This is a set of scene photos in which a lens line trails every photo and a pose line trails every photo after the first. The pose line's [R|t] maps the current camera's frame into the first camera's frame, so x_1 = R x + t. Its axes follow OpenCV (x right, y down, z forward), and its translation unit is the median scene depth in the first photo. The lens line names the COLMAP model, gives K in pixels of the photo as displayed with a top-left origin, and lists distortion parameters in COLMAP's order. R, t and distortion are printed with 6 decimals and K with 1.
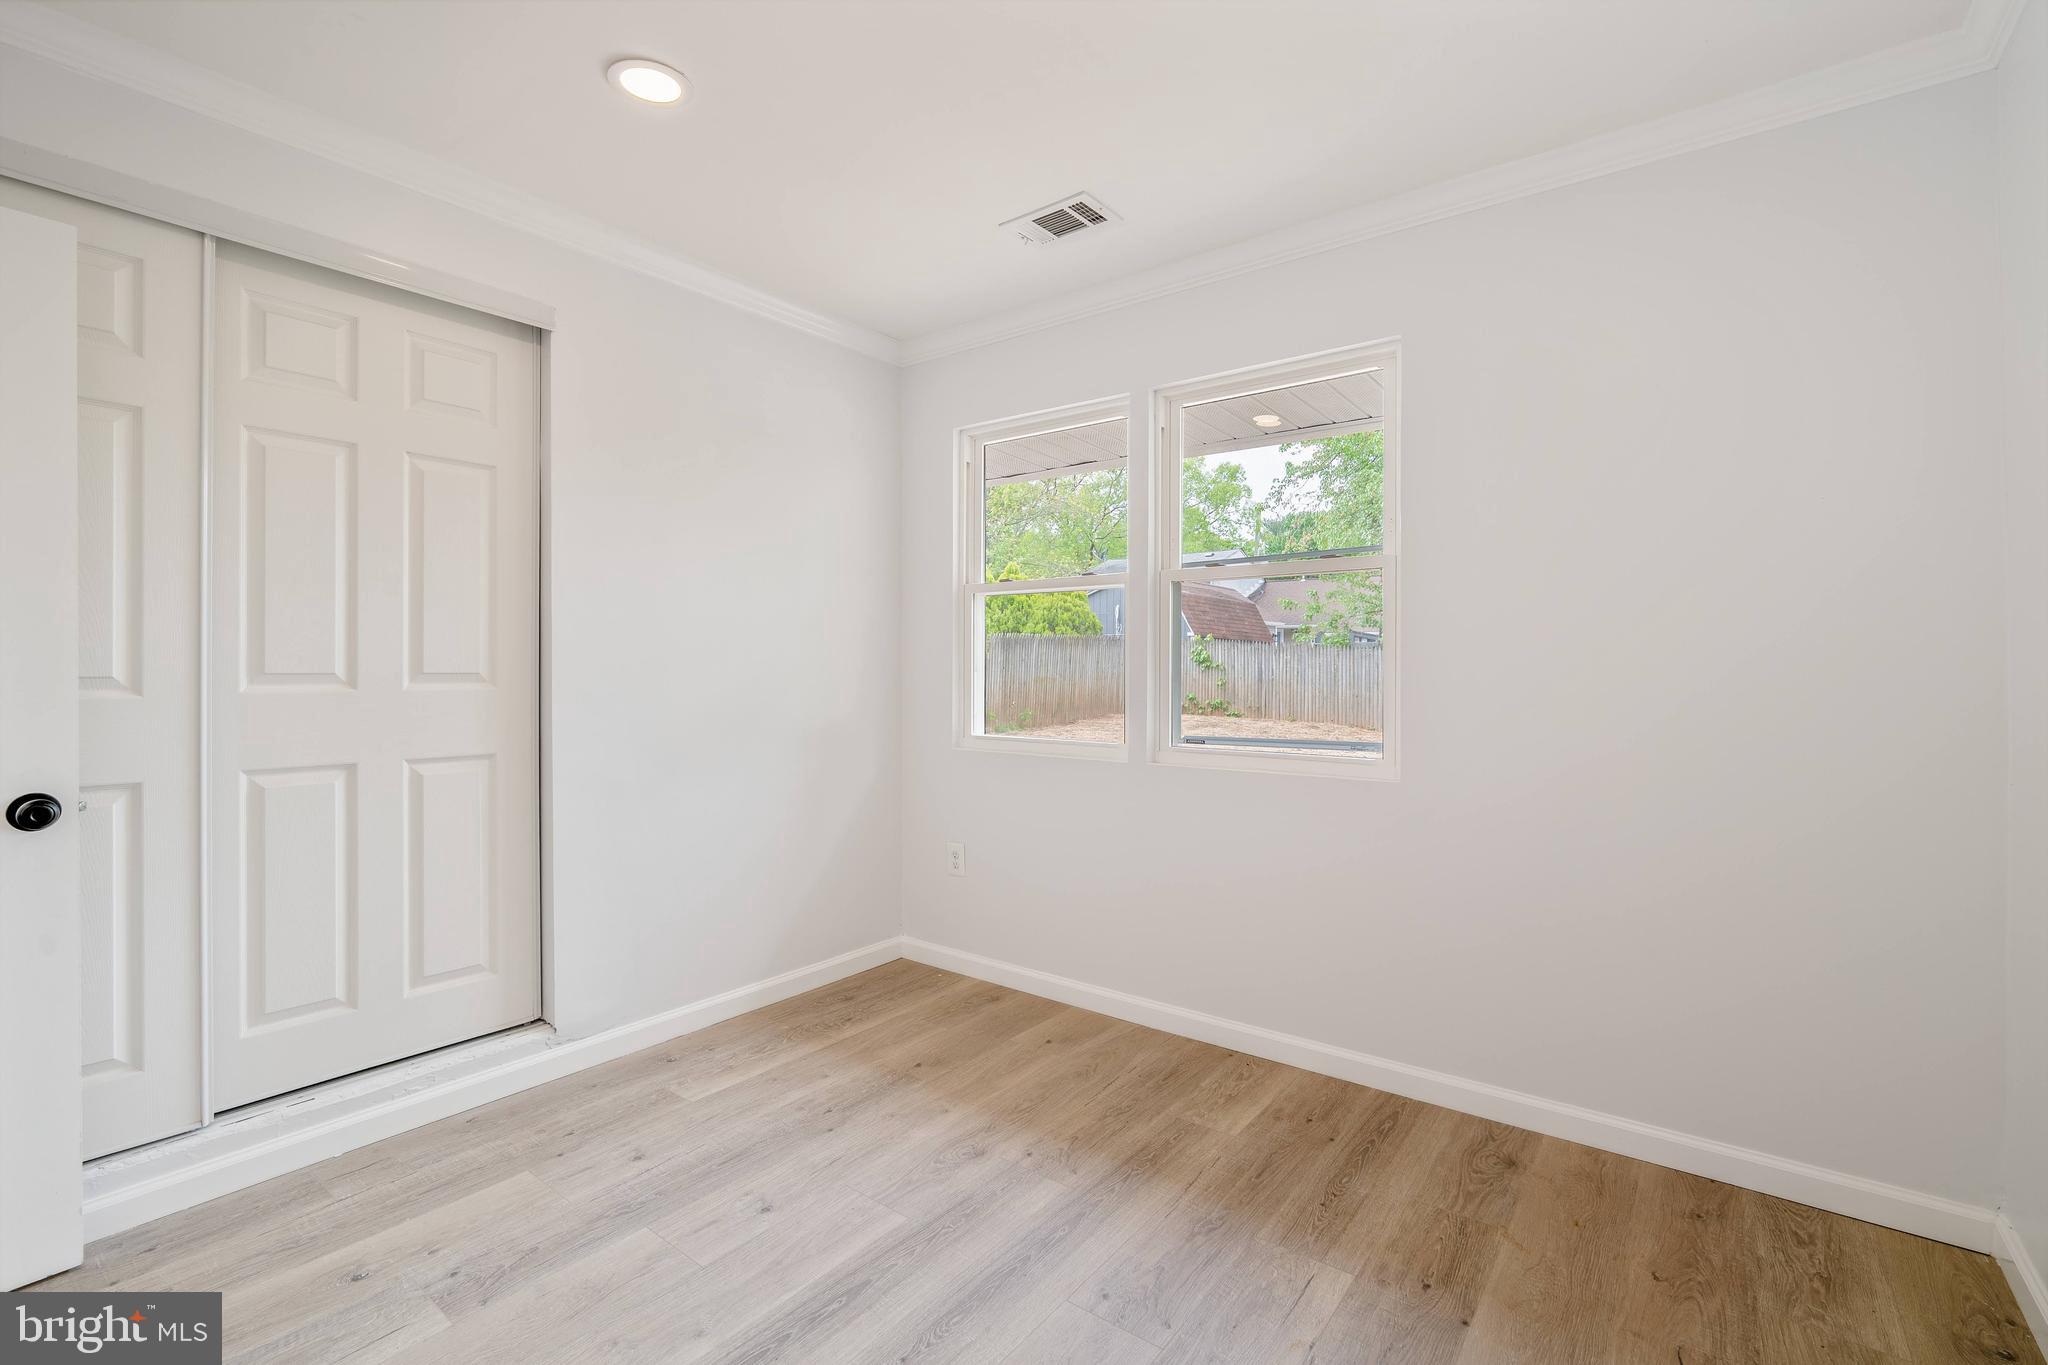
lens RADIAL K [[918.2, 0, 1031.6], [0, 918.2, 681.2], [0, 0, 1]] dist [-0.010314, 0.004145]
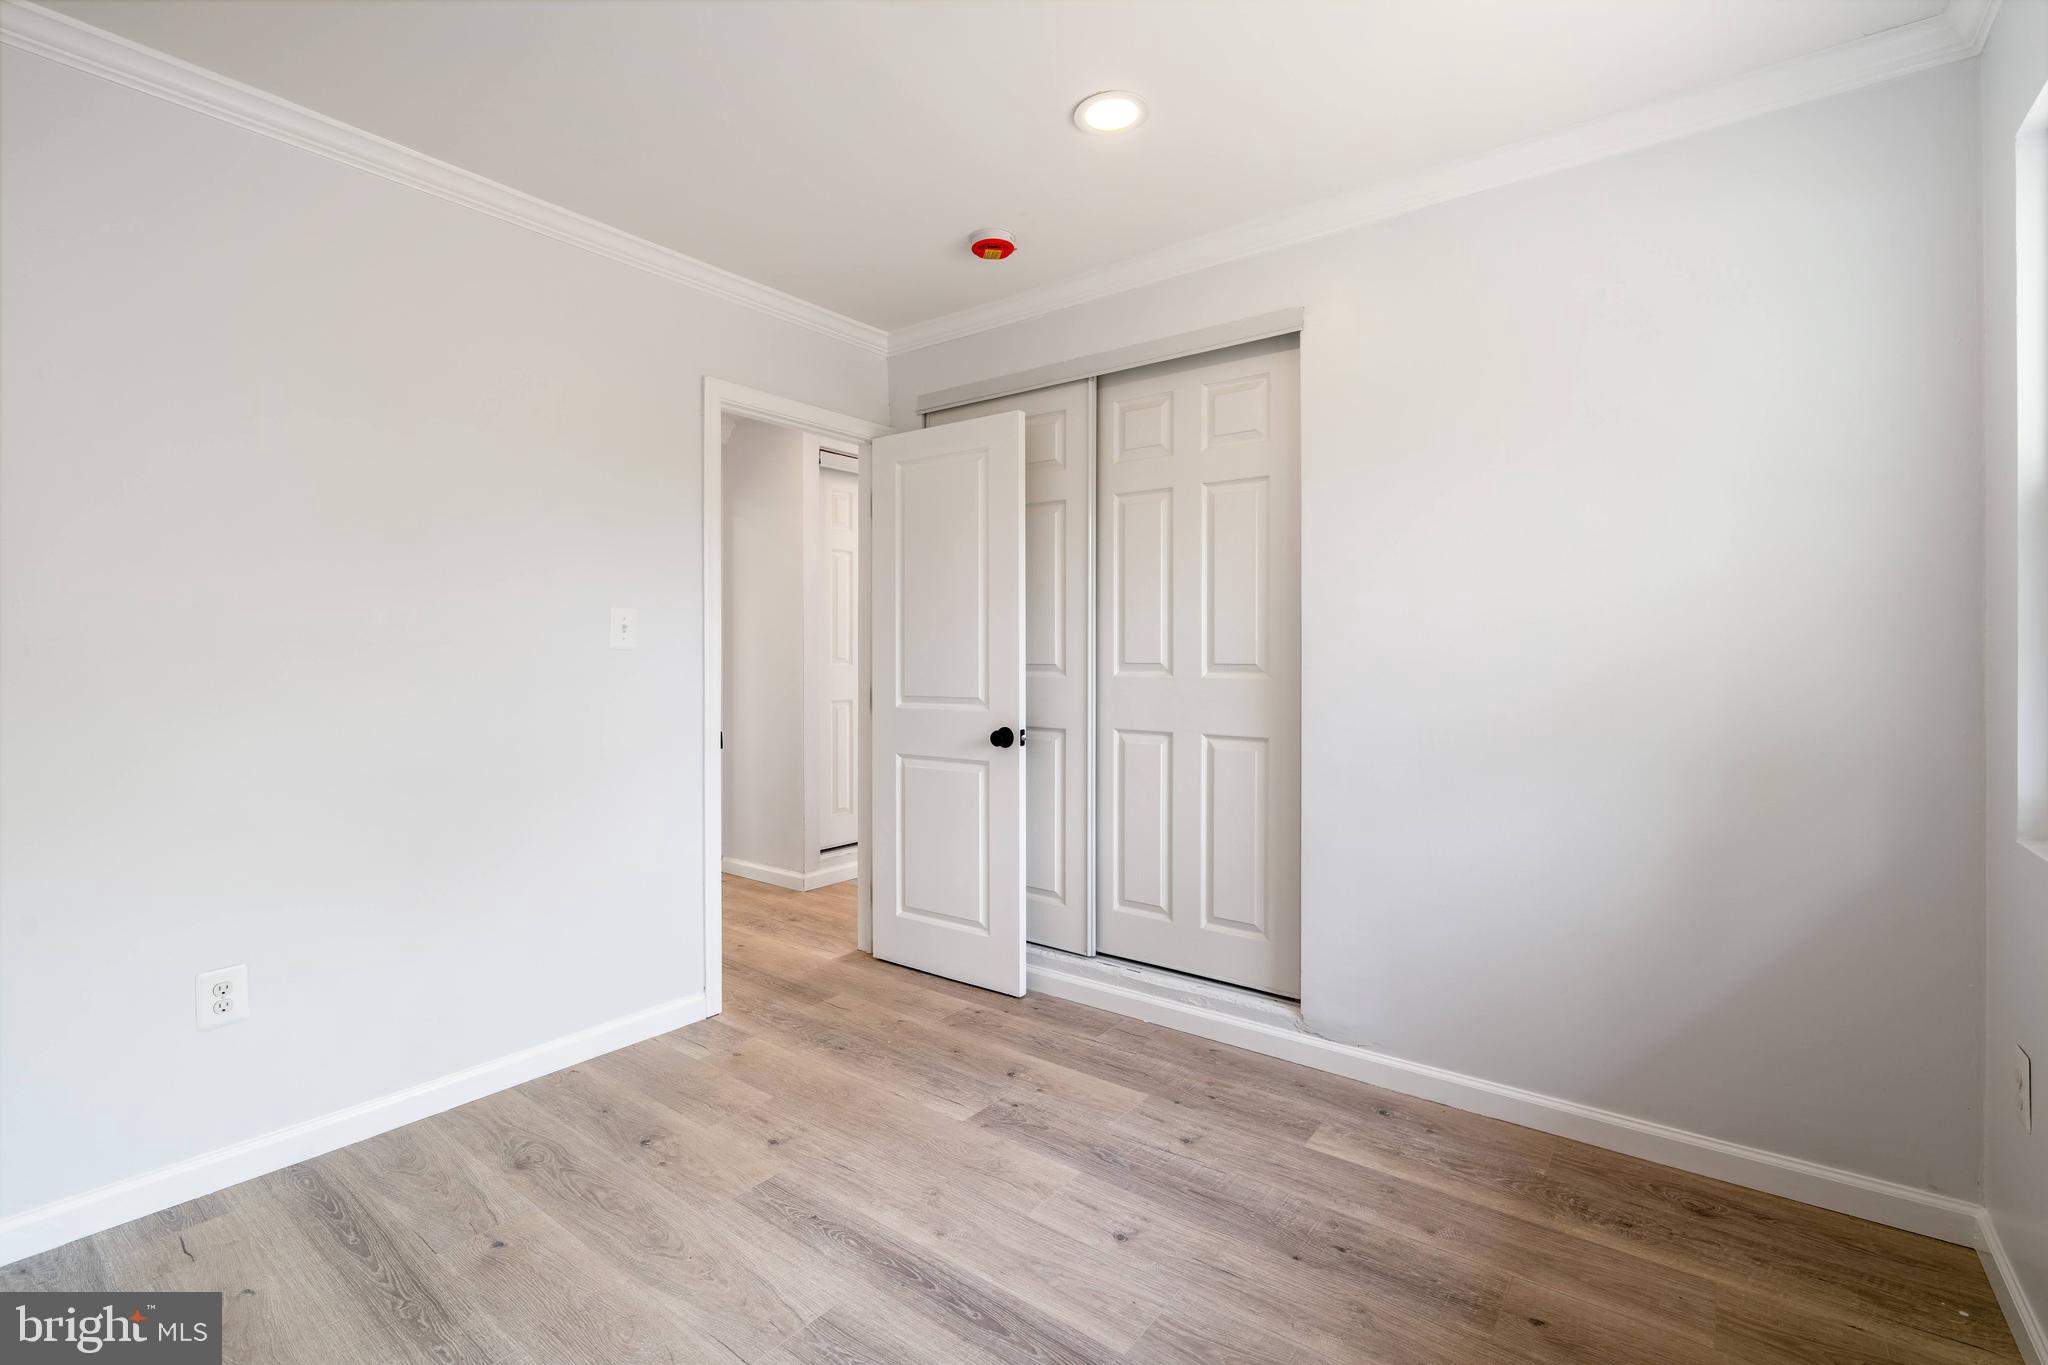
lens RADIAL K [[918.2, 0, 1015.1], [0, 918.2, 657.4], [0, 0, 1]] dist [-0.010314, 0.004145]
pose [[-0.010834, -0.000574, -0.999941, 0.559348], [-0.015750, 0.999876, -0.000403, -0.012312], [0.999817, 0.015745, -0.010842, 0.770492]]
